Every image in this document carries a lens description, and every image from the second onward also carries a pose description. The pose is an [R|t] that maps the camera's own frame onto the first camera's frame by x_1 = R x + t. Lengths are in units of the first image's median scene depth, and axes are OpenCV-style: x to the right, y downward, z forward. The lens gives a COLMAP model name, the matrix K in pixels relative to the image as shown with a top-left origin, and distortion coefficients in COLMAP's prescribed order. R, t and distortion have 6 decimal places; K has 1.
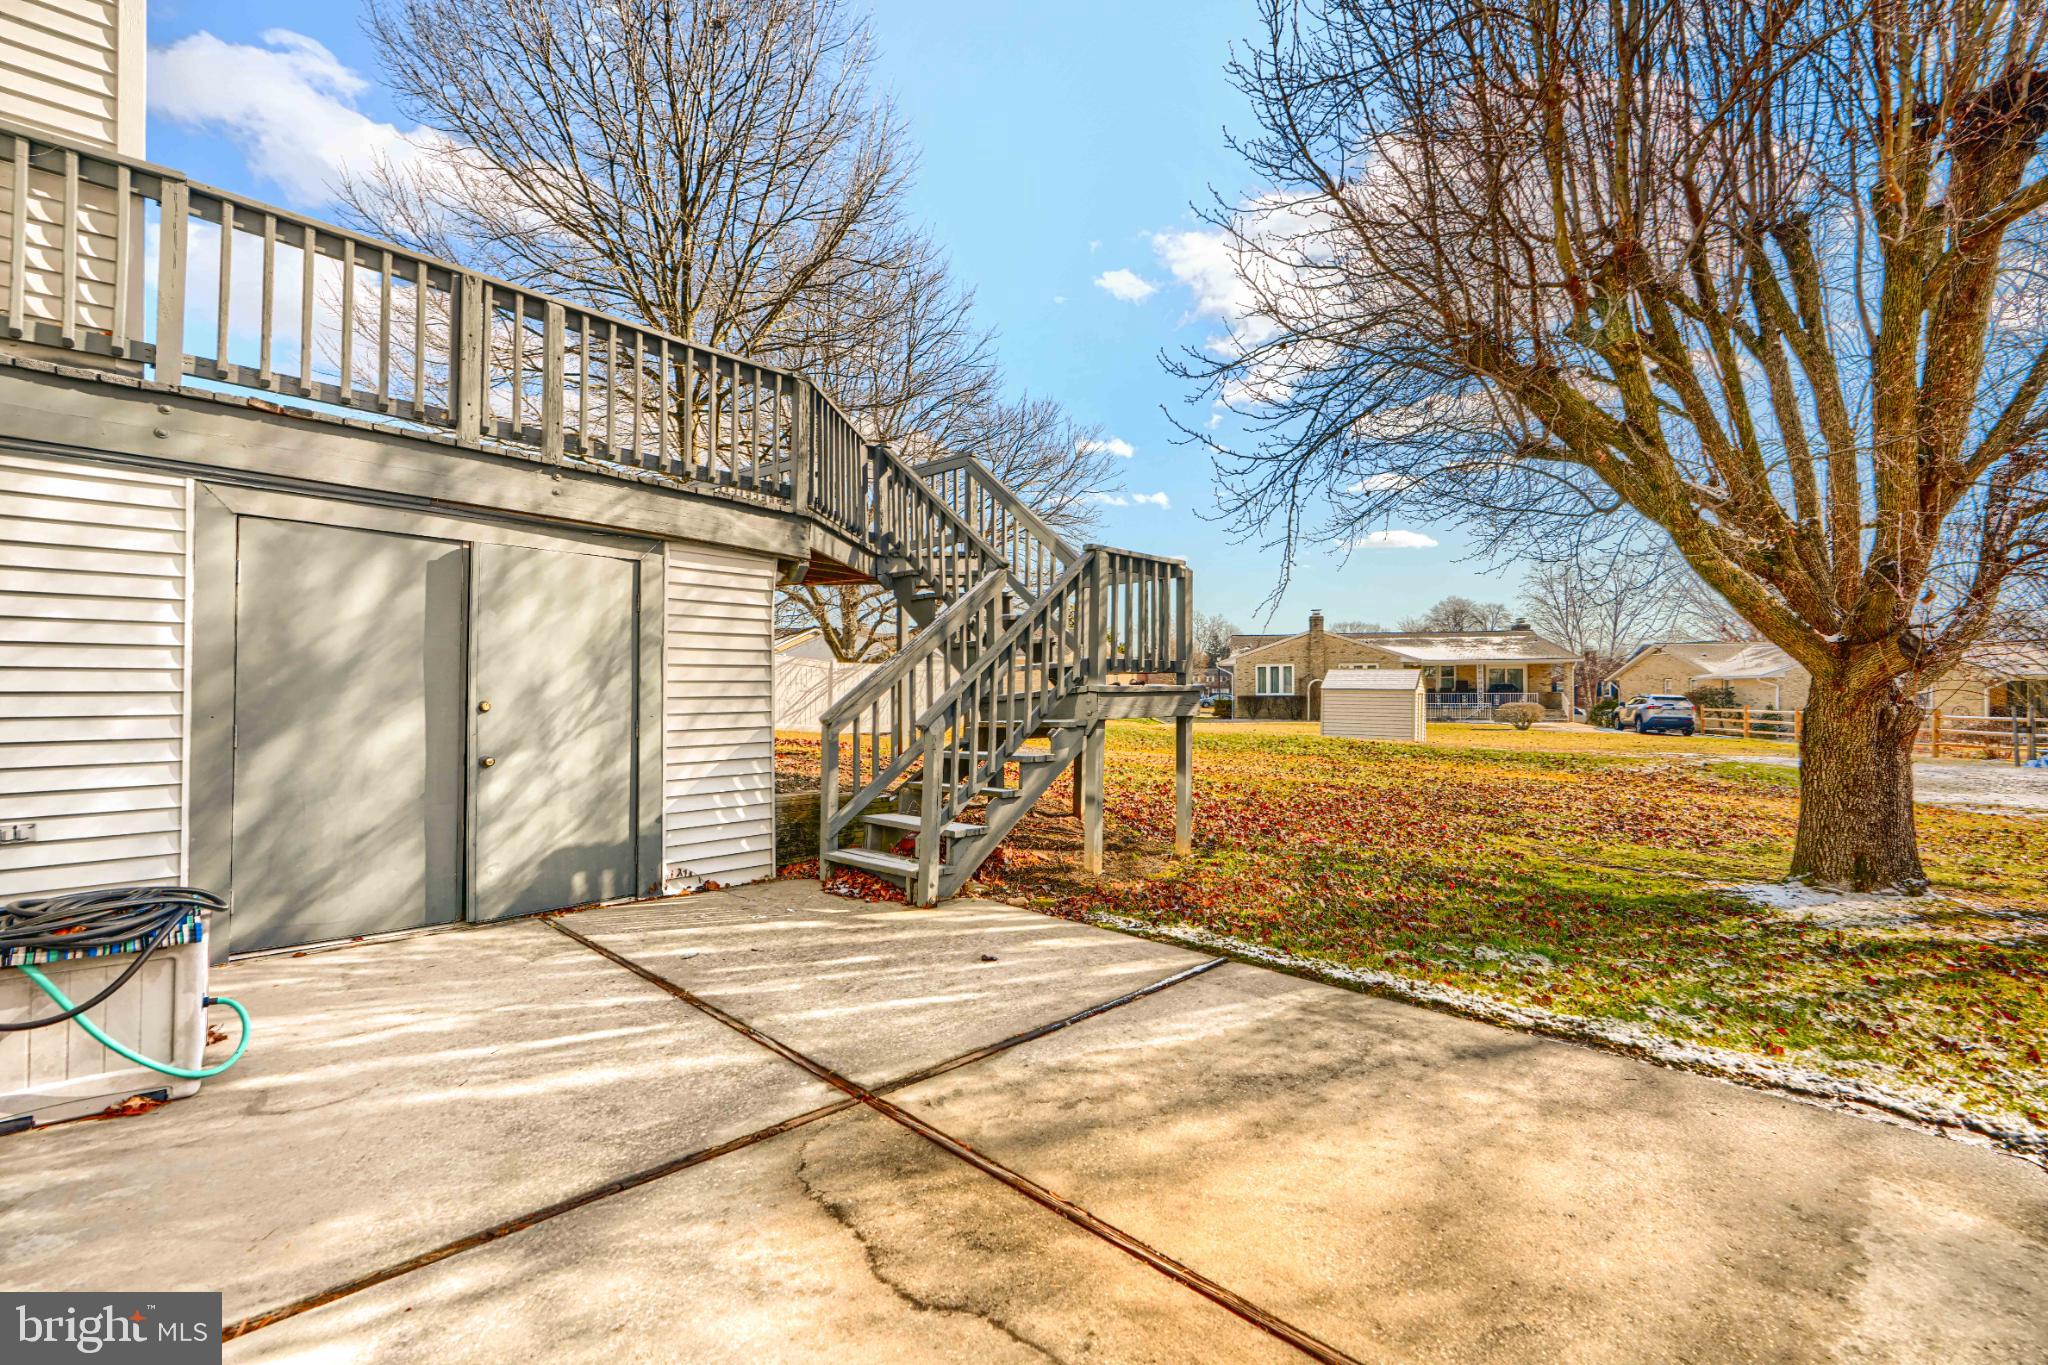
lens RADIAL K [[927.5, 0, 1023.6], [0, 927.5, 682.5], [0, 0, 1]] dist [-0.000411, -0.000108]
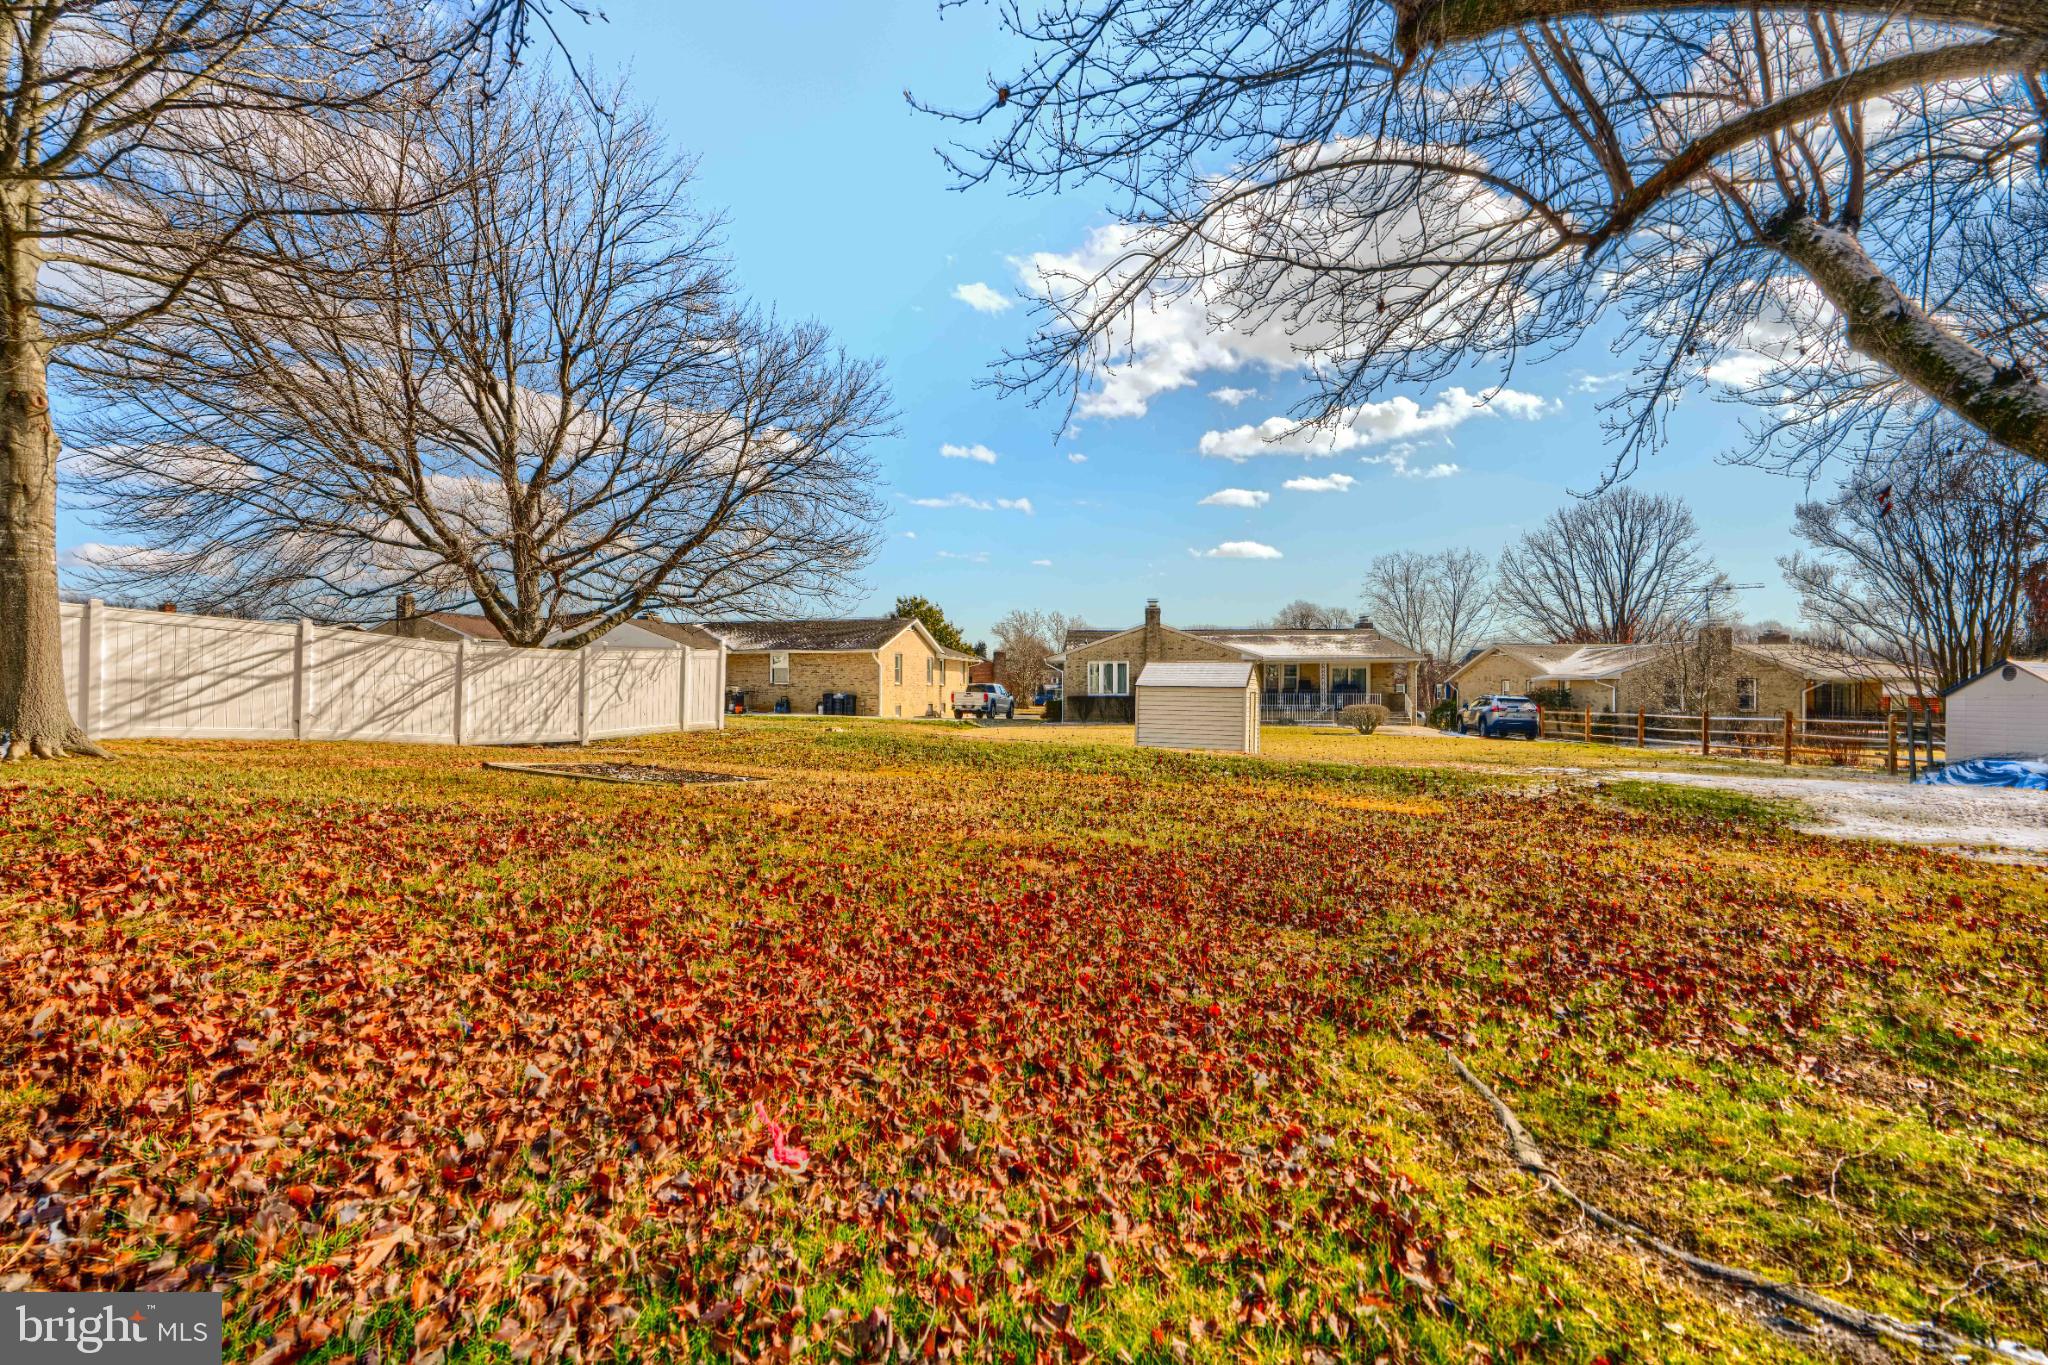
lens RADIAL K [[927.5, 0, 1025.2], [0, 927.5, 678.3], [0, 0, 1]] dist [-0.000411, -0.000108]
pose [[0.989497, 0.006364, 0.144413, 0.094312], [-0.005463, 0.999963, -0.006634, 0.005475], [-0.144450, 0.005775, 0.989495, 0.186022]]
